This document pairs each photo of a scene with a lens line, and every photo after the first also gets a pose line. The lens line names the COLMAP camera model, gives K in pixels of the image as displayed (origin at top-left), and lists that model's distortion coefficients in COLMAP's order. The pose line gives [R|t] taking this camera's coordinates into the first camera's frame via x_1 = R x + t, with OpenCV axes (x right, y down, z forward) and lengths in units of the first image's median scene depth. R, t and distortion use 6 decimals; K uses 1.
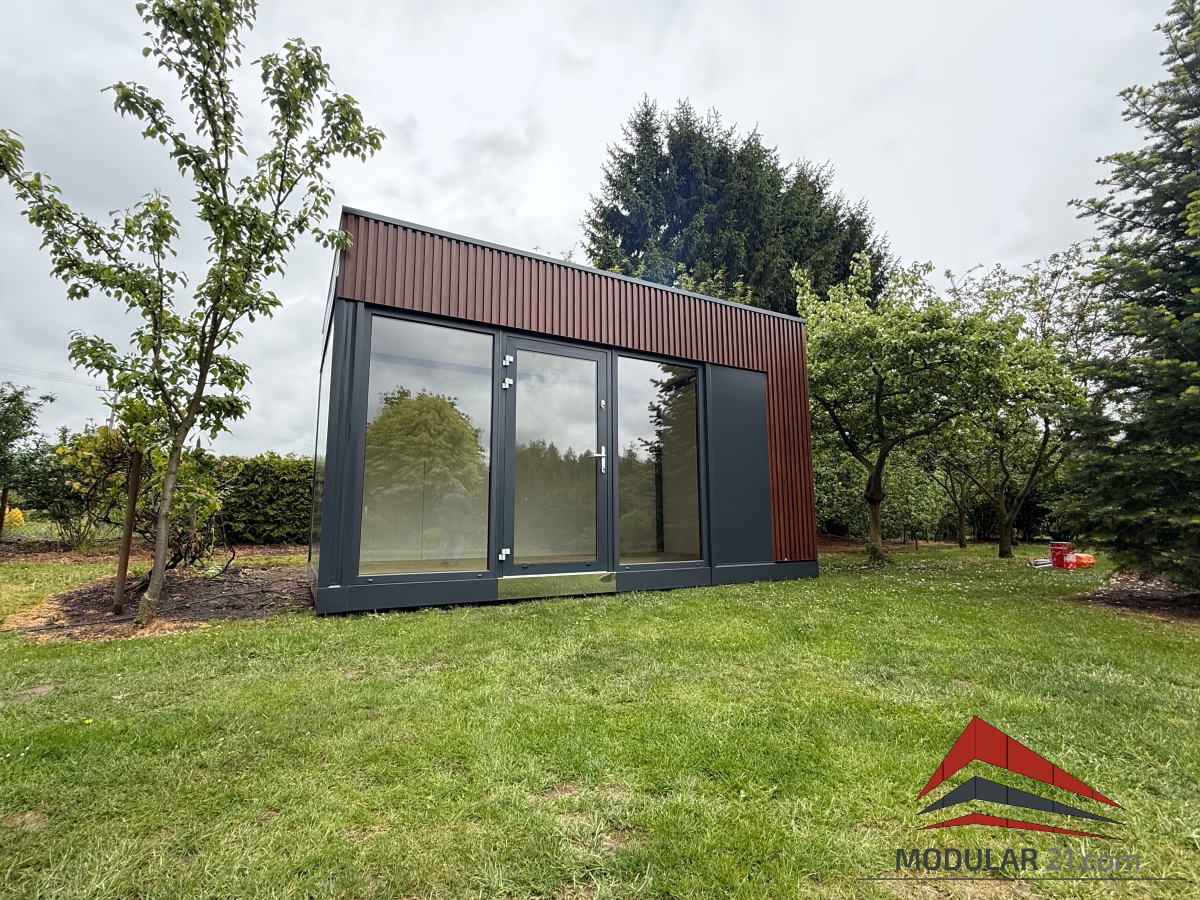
lens RADIAL K [[553.7, 0, 600.0], [0, 553.7, 450.0], [0, 0, 1]] dist [-0.002274, -0.000132]
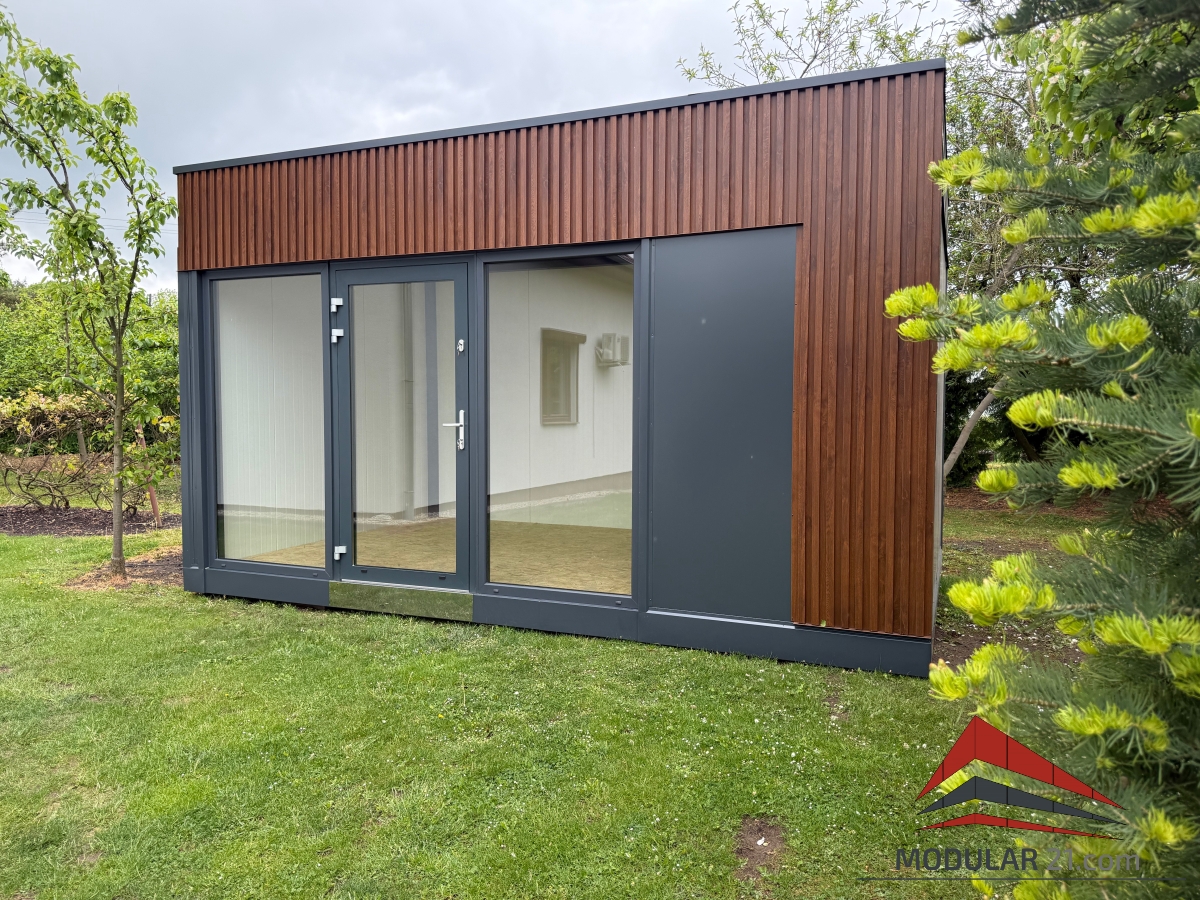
lens RADIAL K [[837.4, 0, 600.0], [0, 837.4, 450.0], [0, 0, 1]] dist [0.075405, -0.103868]
pose [[0.626160, 0.040924, -0.778620, 0.935936], [0.097588, 0.986655, 0.130338, -0.076469], [0.773564, -0.157597, 0.613810, 0.512400]]
